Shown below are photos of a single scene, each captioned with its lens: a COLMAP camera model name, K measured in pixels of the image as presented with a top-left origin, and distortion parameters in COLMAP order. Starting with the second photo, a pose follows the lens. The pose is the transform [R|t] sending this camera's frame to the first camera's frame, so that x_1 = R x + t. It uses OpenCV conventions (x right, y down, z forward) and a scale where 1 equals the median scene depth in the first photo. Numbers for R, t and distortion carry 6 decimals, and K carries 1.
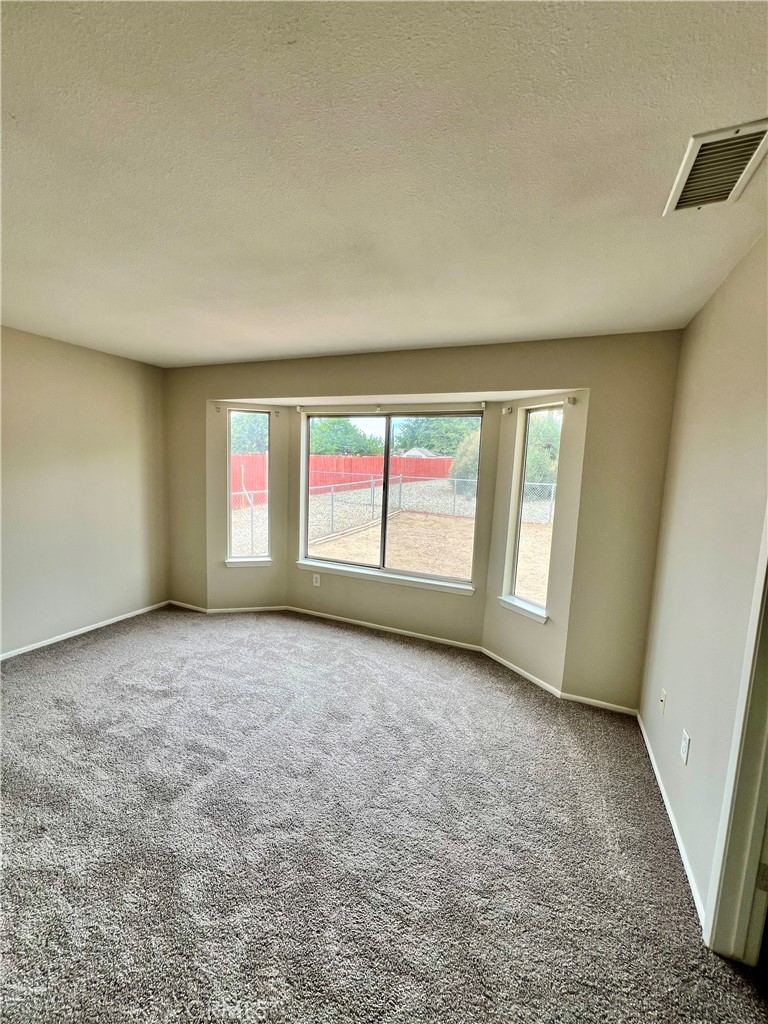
lens RADIAL K [[411.1, 0, 382.9], [0, 411.1, 511.6], [0, 0, 1]] dist [0.000370, 0.001199]
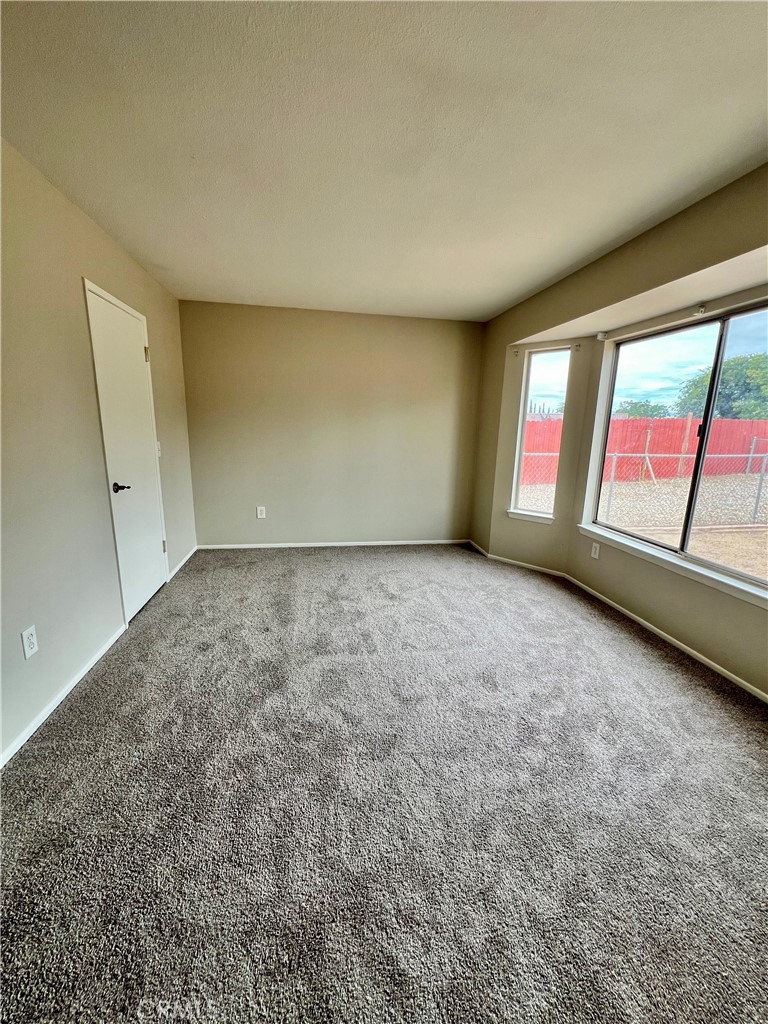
lens RADIAL K [[411.1, 0, 381.8], [0, 411.1, 511.2], [0, 0, 1]] dist [0.000370, 0.001199]
pose [[0.549357, 0.148170, -0.822346, 0.371586], [-0.097716, 0.988792, 0.112883, 0.054811], [0.829855, 0.018343, 0.557678, 0.269779]]
